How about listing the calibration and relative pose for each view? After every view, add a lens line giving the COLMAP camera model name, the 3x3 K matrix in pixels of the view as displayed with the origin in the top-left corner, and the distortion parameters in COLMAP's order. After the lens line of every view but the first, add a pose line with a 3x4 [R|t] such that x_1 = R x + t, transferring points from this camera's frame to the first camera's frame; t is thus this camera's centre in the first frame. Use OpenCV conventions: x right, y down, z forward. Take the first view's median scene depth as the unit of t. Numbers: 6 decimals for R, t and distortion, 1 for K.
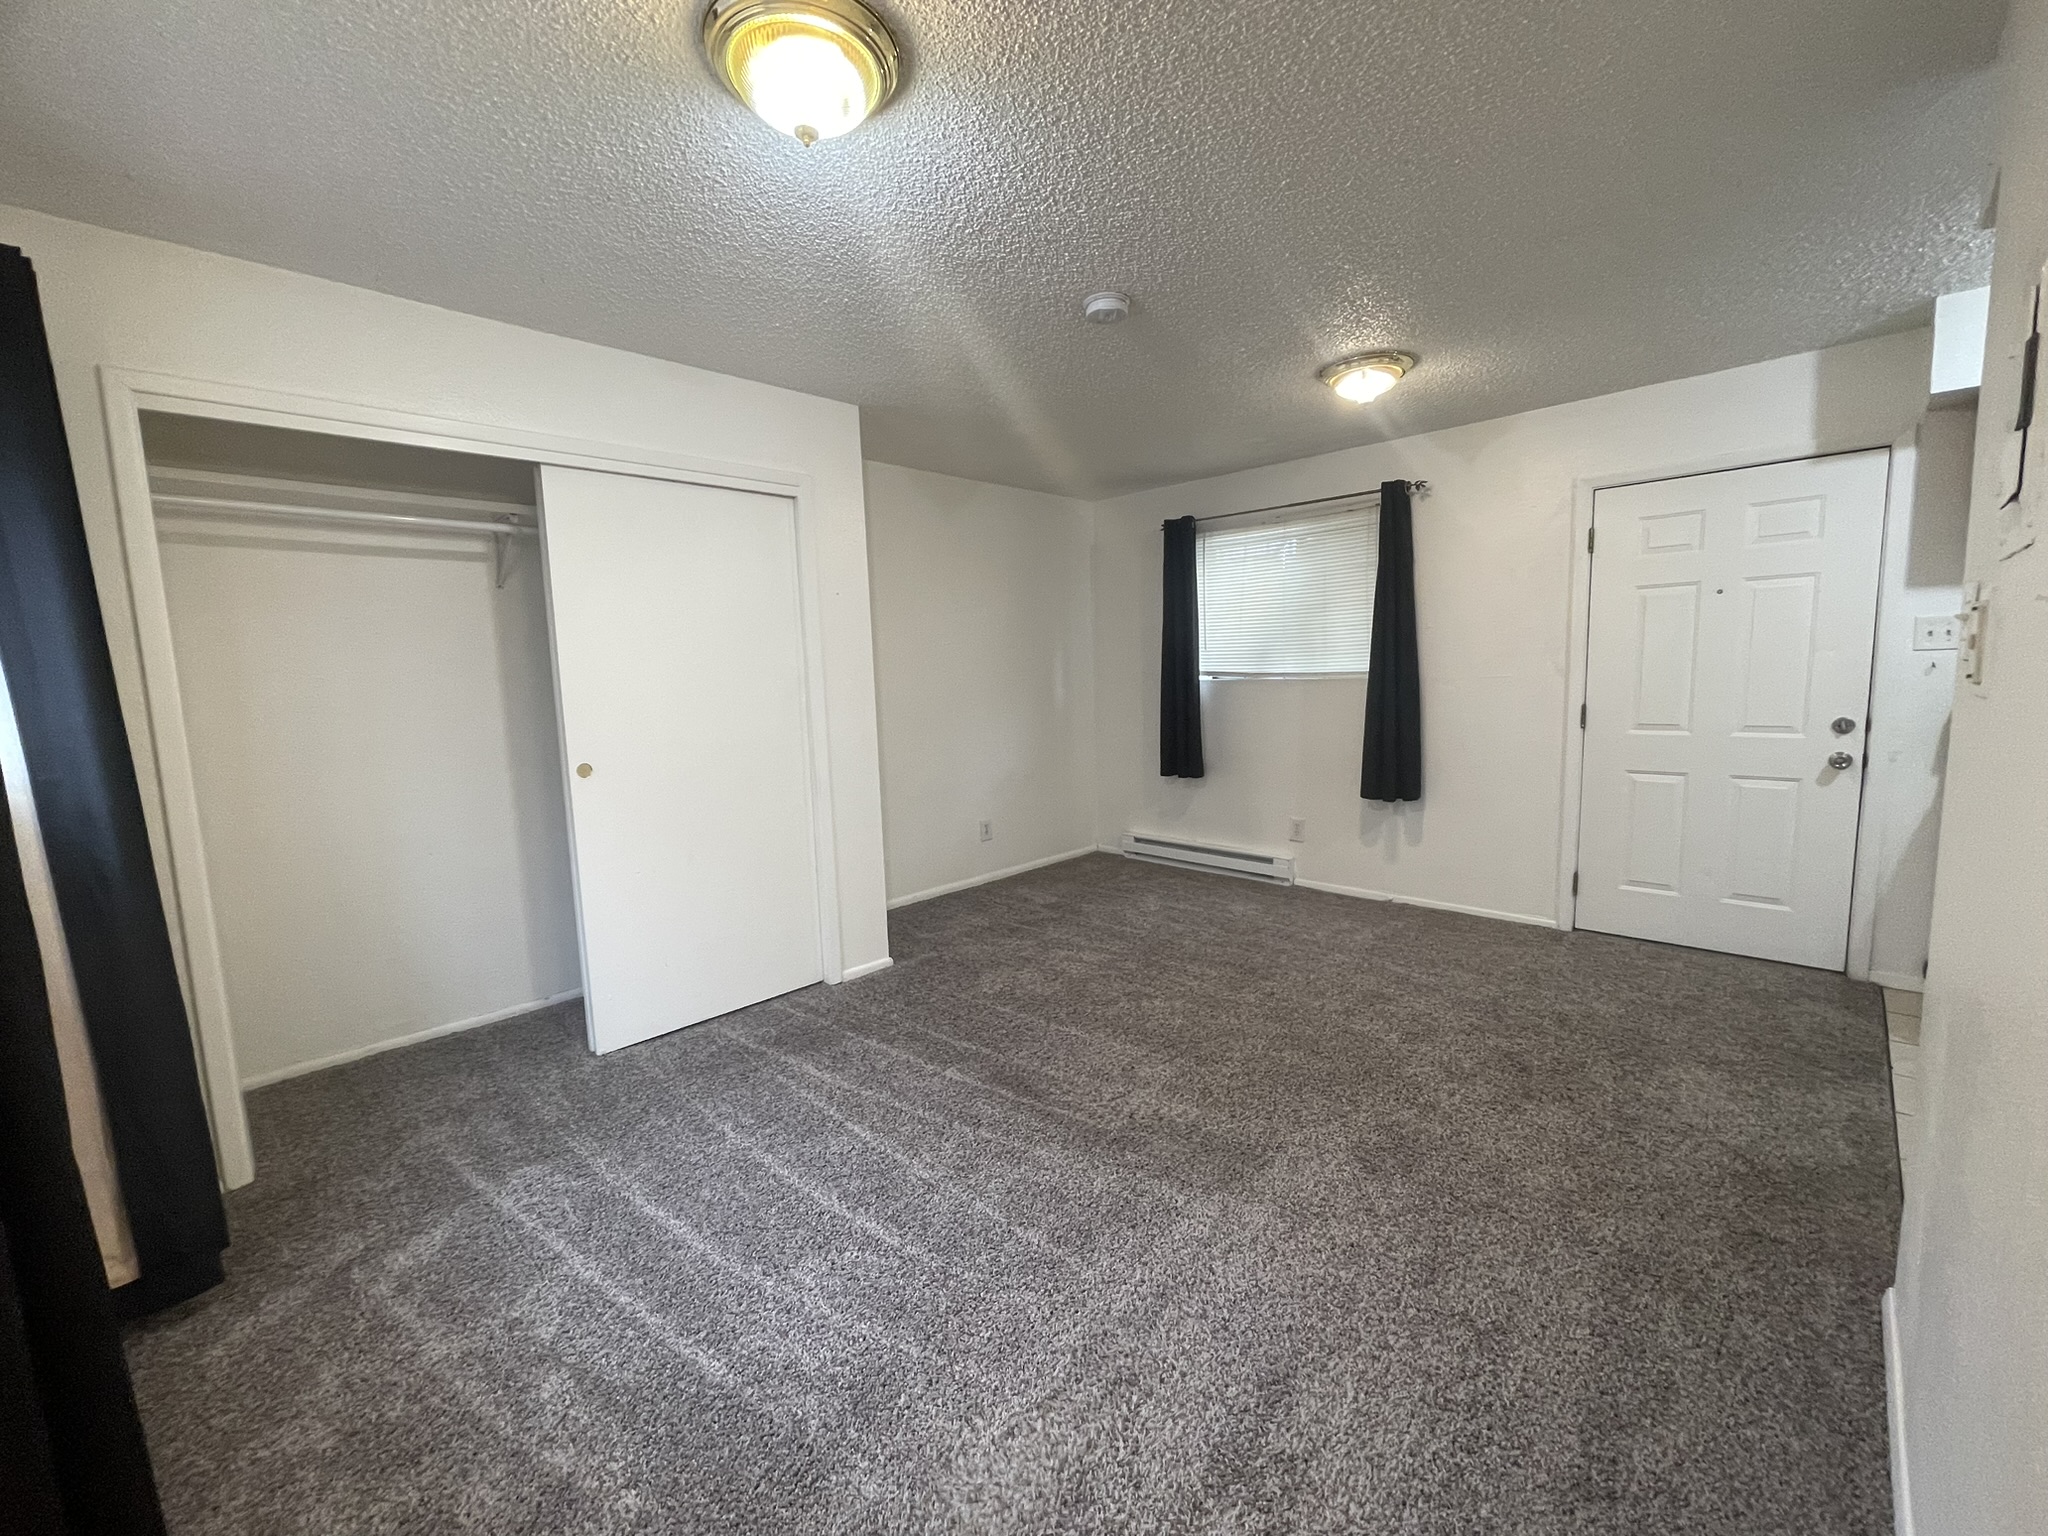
lens RADIAL K [[829.2, 0, 969.9], [0, 829.2, 780.5], [0, 0, 1]] dist [-0.000651, -0.000018]
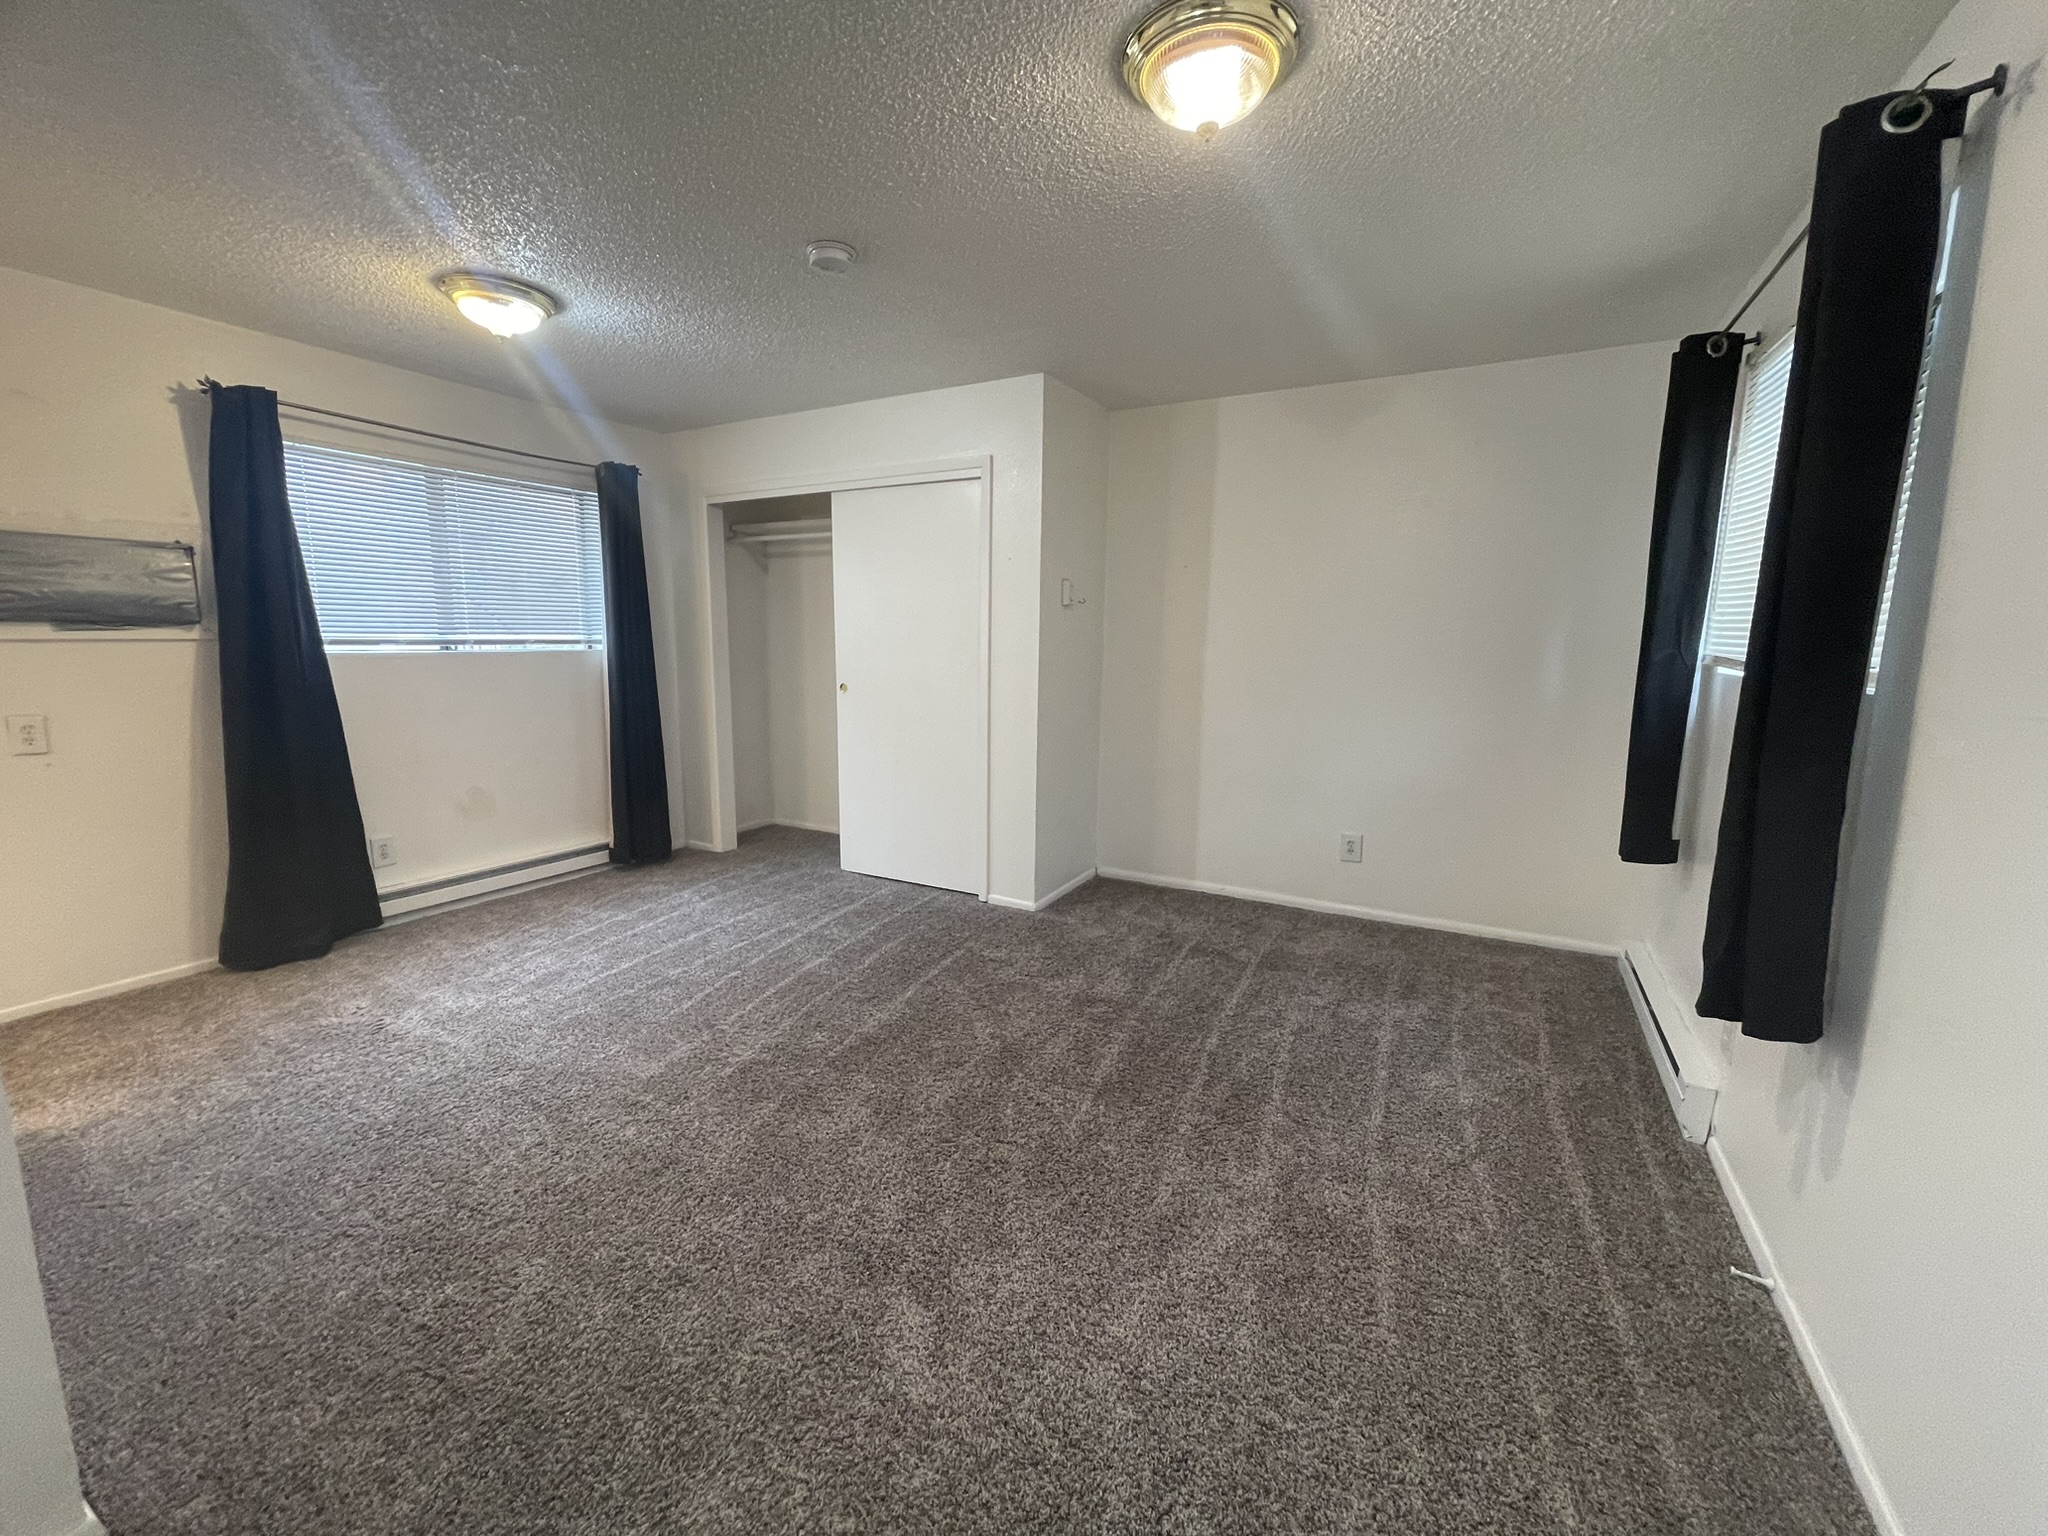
lens RADIAL K [[833.2, 0, 1018.3], [0, 833.2, 767.9], [0, 0, 1]] dist [-0.001608, -0.000179]
pose [[0.299284, 0.198113, -0.933370, 1.008731], [-0.142322, 0.976533, 0.161639, -0.147753], [0.943490, 0.084463, 0.320457, 0.738802]]
